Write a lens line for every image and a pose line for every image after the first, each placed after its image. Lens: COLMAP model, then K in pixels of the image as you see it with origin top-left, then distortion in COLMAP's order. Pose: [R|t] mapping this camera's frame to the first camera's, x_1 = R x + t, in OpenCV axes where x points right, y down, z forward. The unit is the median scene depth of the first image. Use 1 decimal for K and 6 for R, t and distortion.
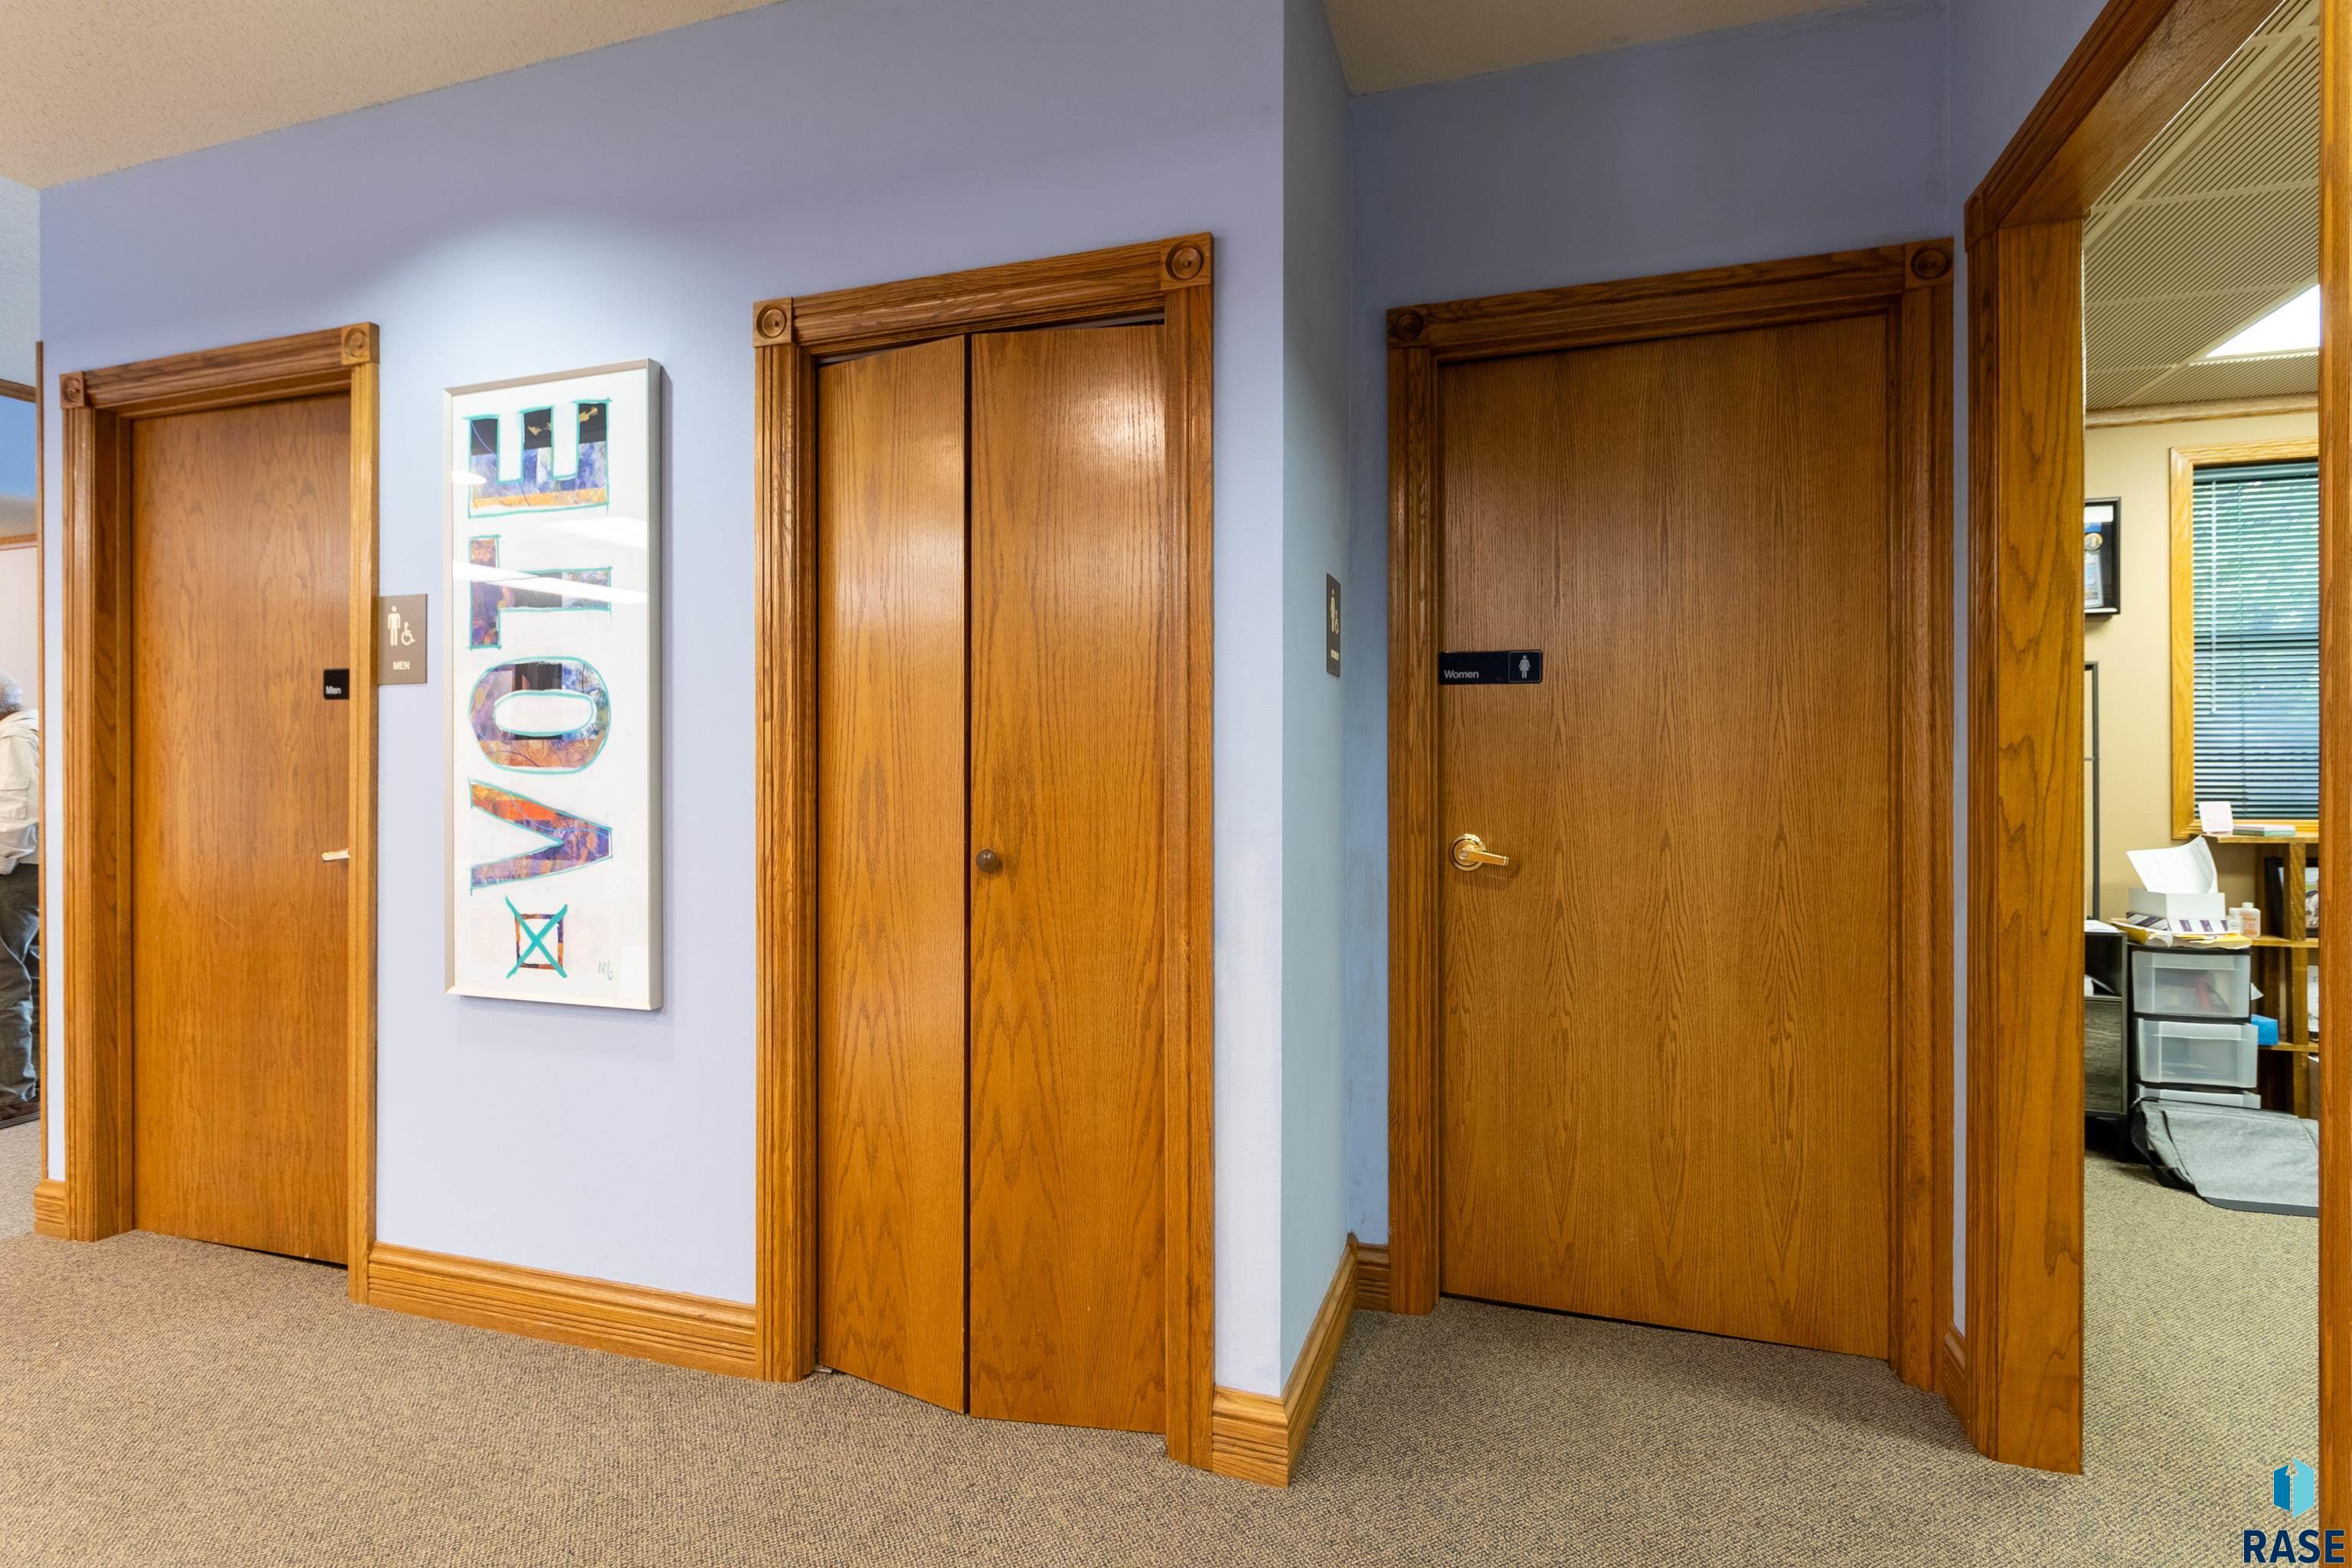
lens RADIAL K [[1176.6, 0, 1180.6], [0, 1176.6, 777.6], [0, 0, 1]] dist [0.000165, 0.000007]
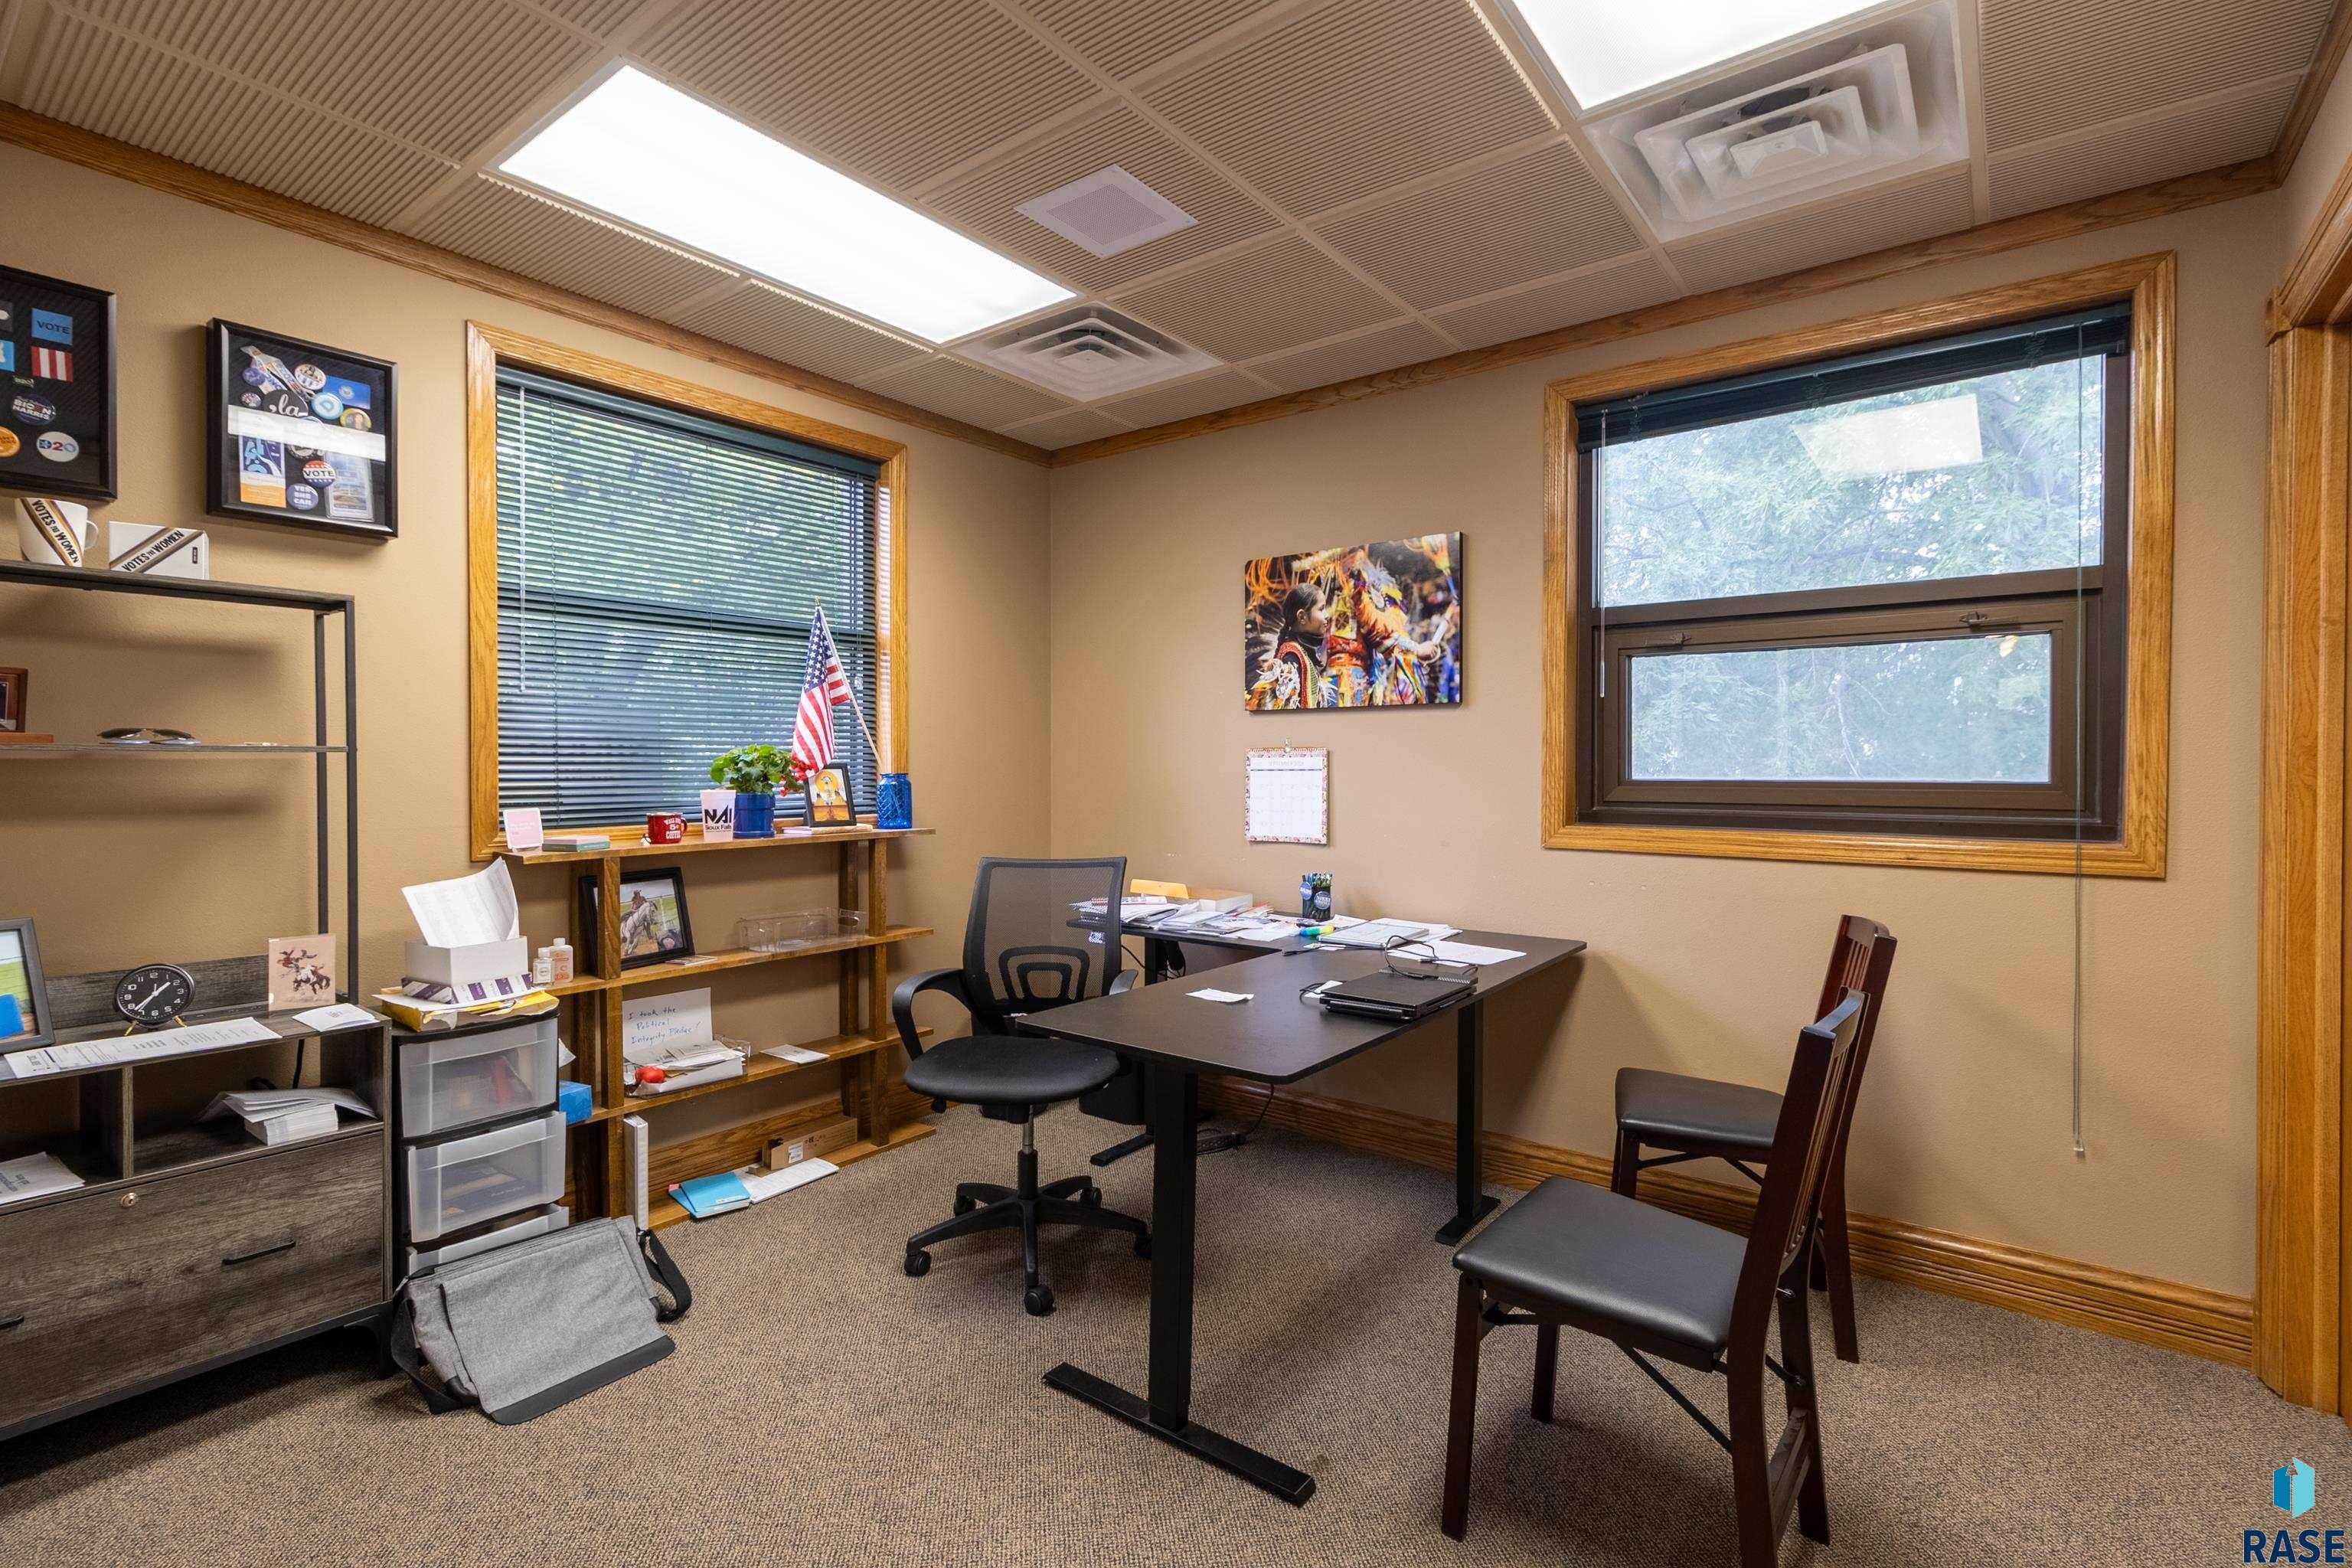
lens RADIAL K [[1090.5, 0, 1175.7], [0, 1090.5, 780.9], [0, 0, 1]] dist [0.000590, 0.000565]
pose [[0.344387, -0.010081, 0.938774, 0.385468], [-0.000316, 0.999941, 0.010854, -0.004736], [-0.938828, -0.004035, 0.344363, 0.384484]]
